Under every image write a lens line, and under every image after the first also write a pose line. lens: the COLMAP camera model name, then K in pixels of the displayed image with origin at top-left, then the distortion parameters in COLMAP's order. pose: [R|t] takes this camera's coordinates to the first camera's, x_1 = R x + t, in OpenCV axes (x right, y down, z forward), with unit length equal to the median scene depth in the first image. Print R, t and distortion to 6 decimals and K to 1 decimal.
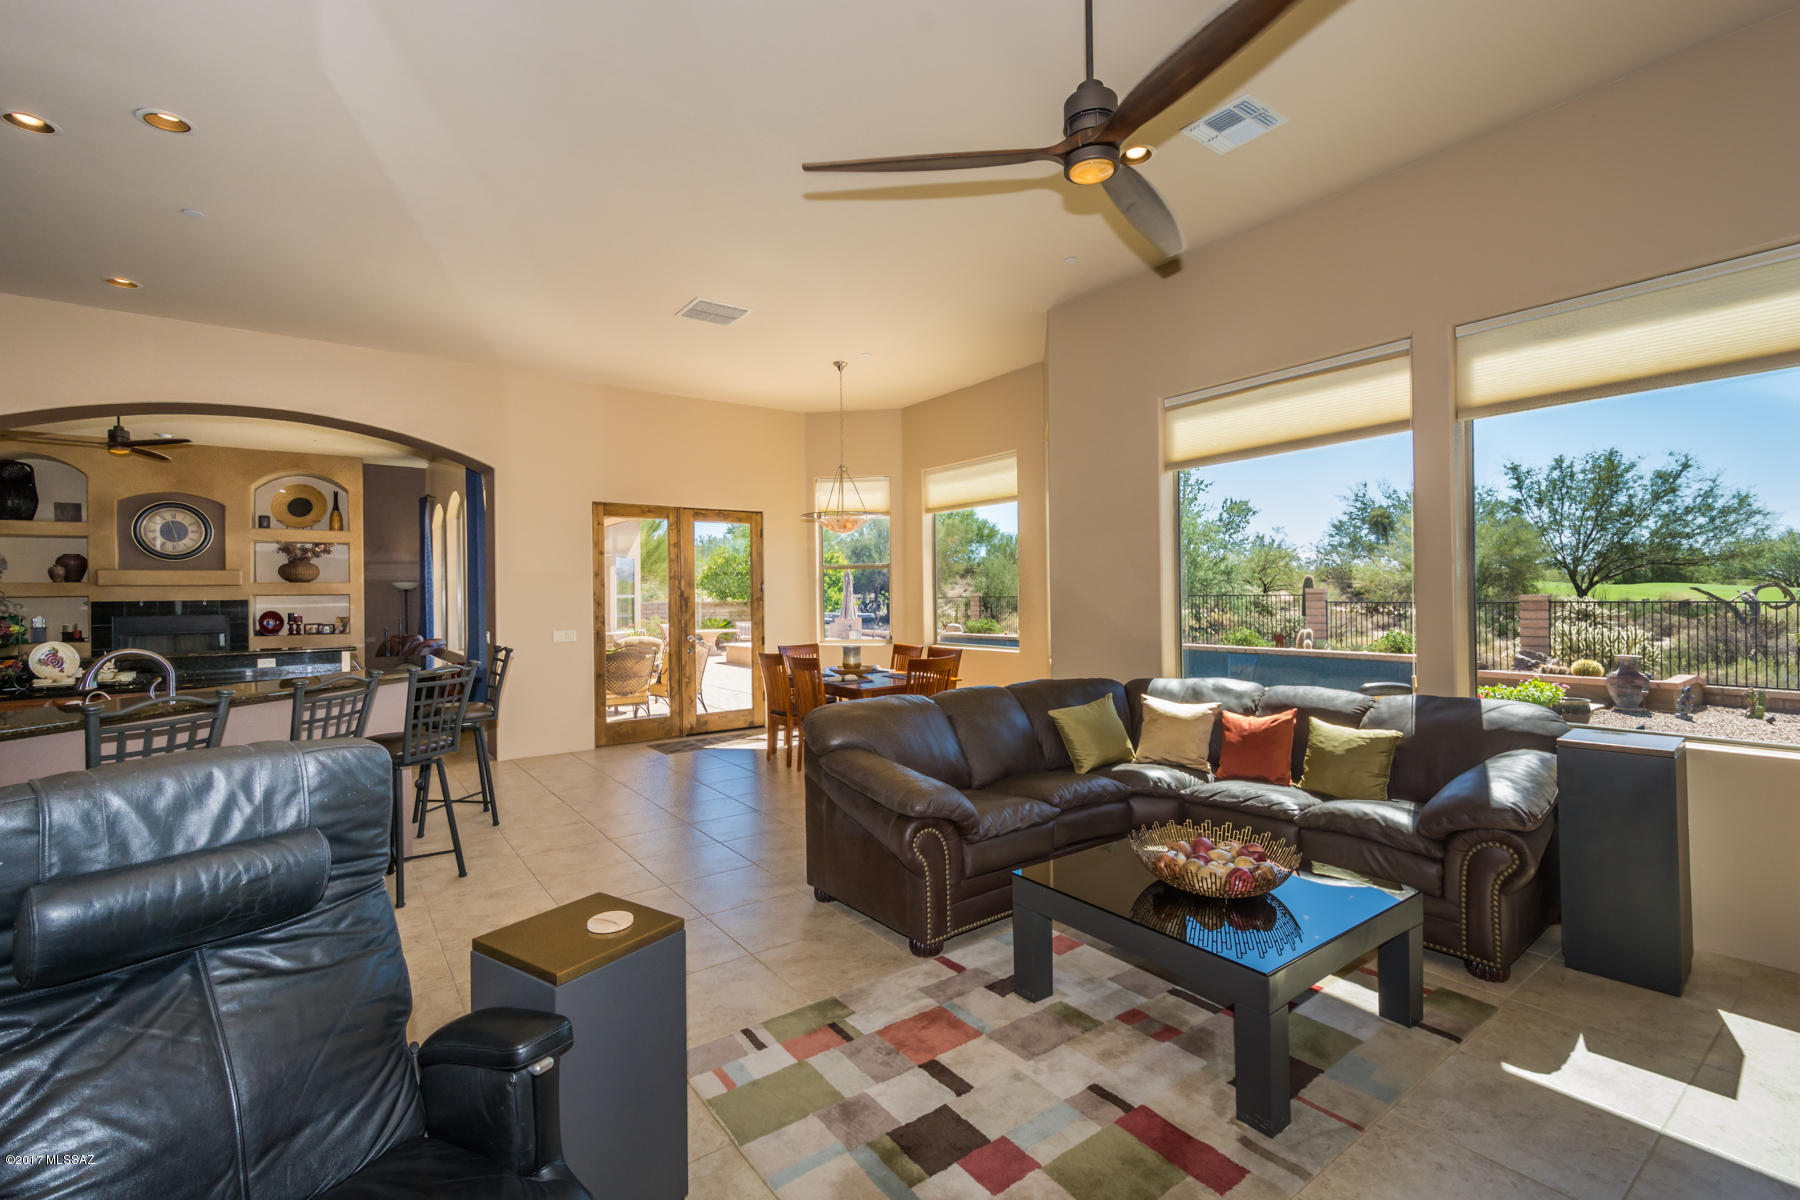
lens RADIAL K [[799.8, 0, 925.1], [0, 799.8, 591.0], [0, 0, 1]] dist [0.012467, -0.004559]
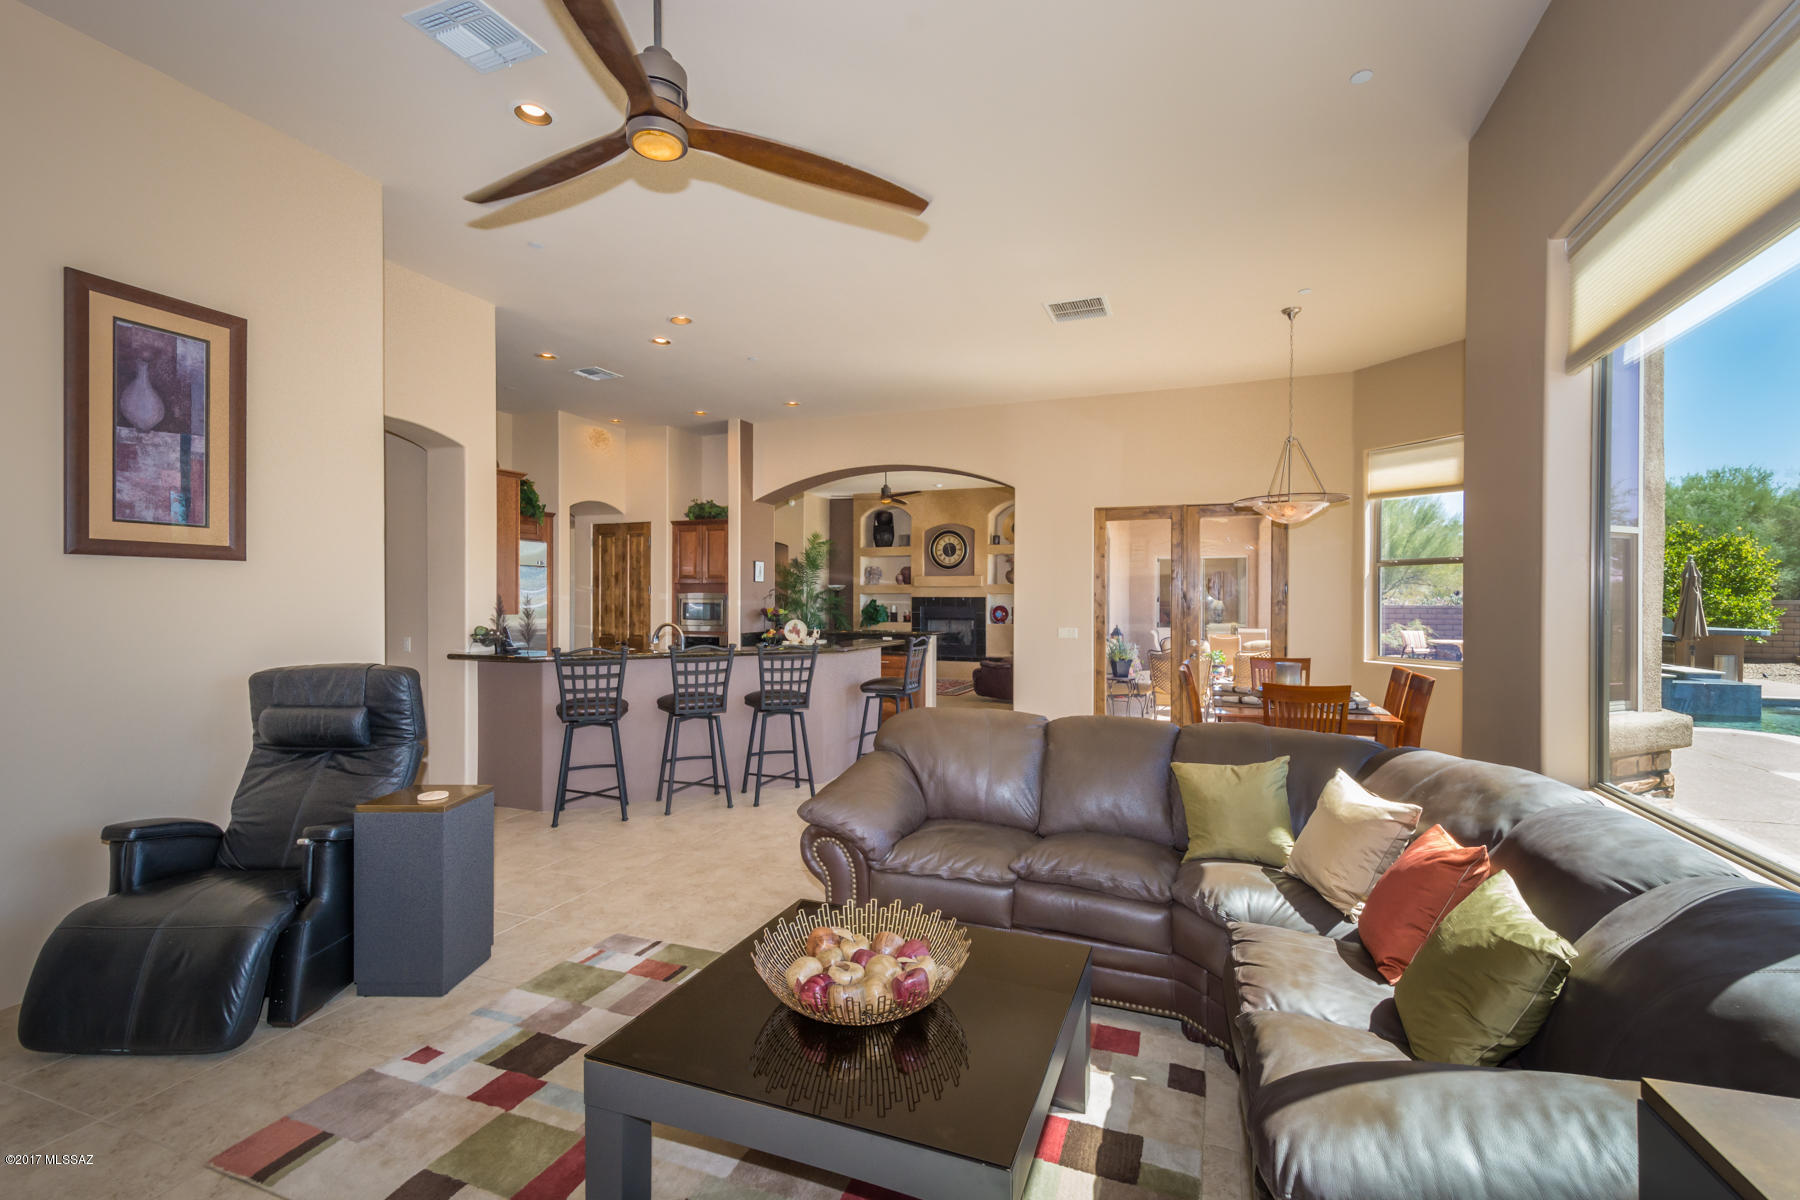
lens RADIAL K [[799.8, 0, 910.6], [0, 799.8, 608.0], [0, 0, 1]] dist [0.012467, -0.004559]
pose [[0.513924, 0.023712, -0.857508, 0.512548], [-0.005646, 0.999690, 0.024260, -0.005038], [0.857817, -0.007627, 0.513899, 0.339863]]
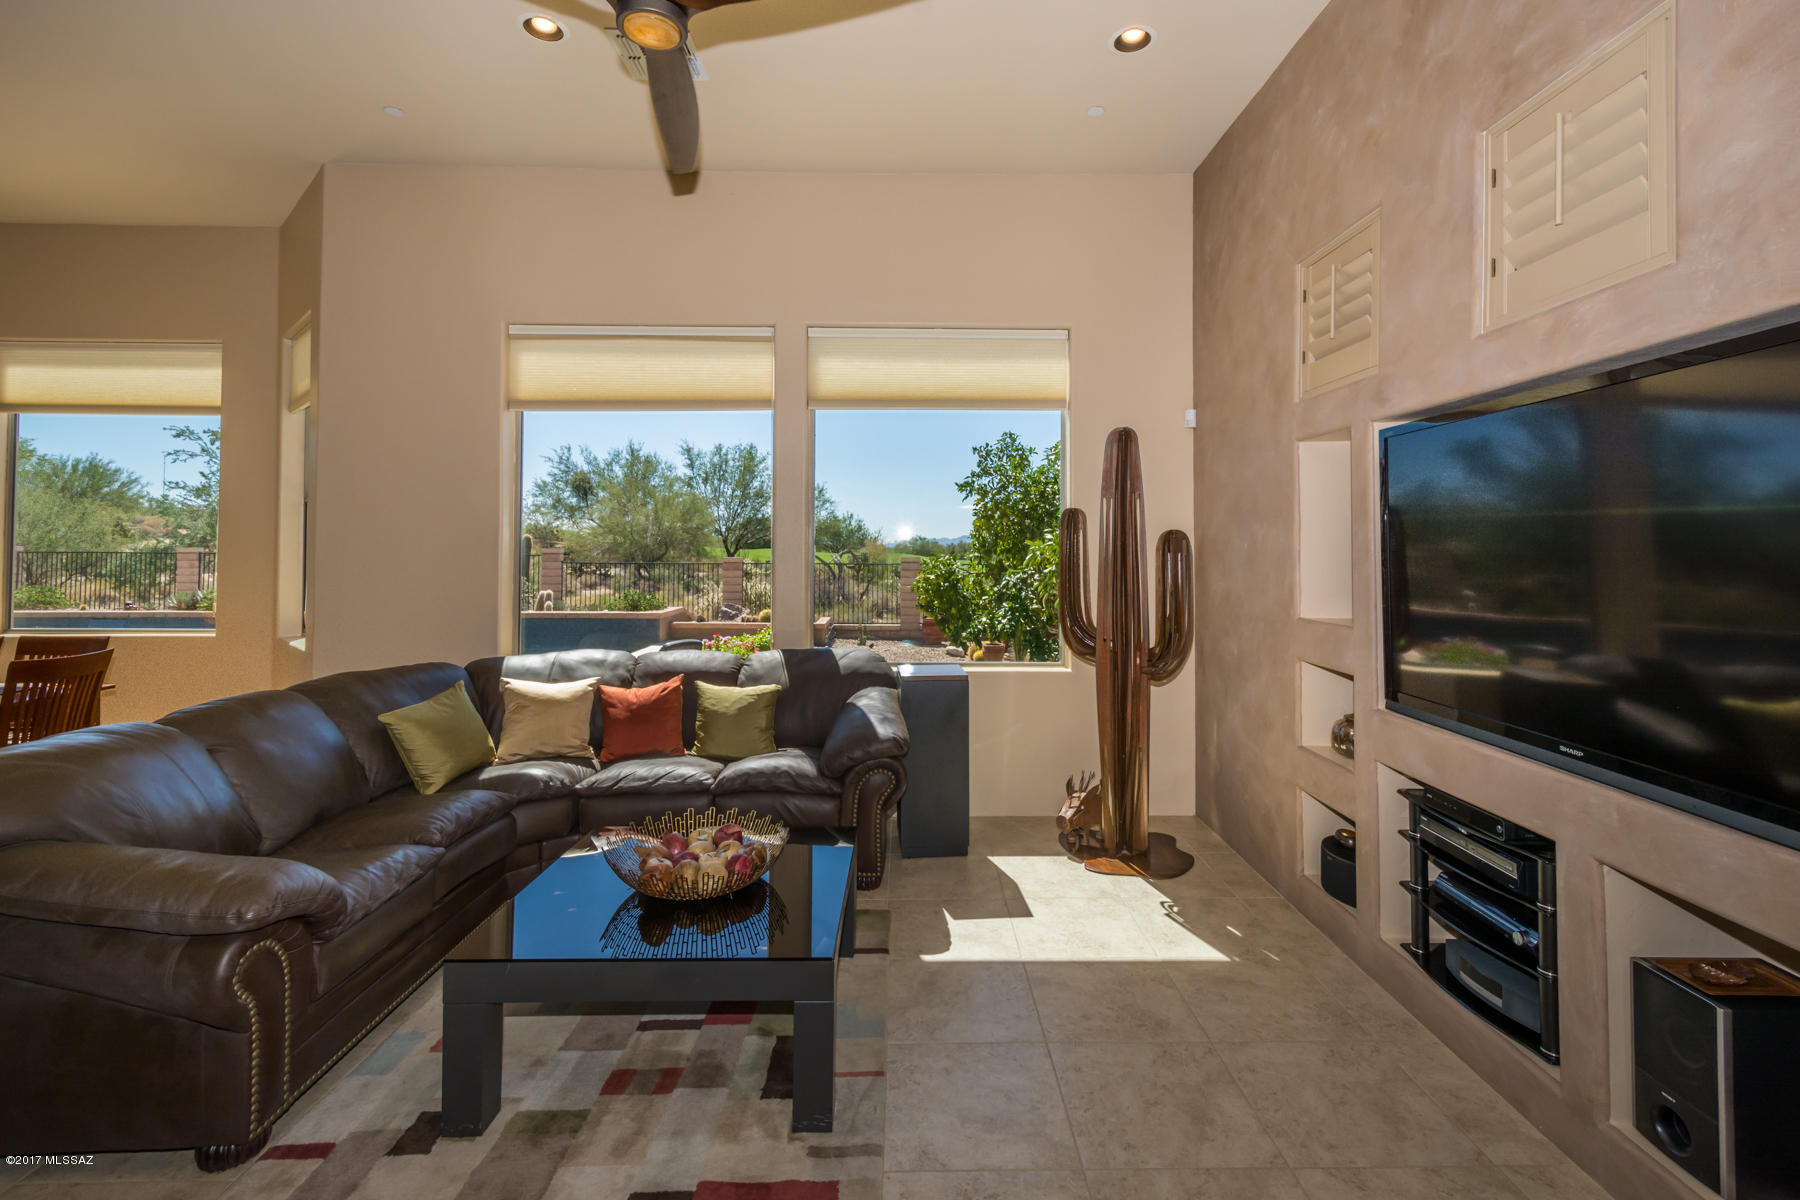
lens RADIAL K [[799.8, 0, 923.9], [0, 799.8, 534.5], [0, 0, 1]] dist [0.012467, -0.004559]
pose [[0.586084, 0.032203, 0.809610, -0.111189], [-0.016037, 0.999475, -0.028145, -0.000401], [-0.810092, 0.003512, 0.586293, 0.131298]]
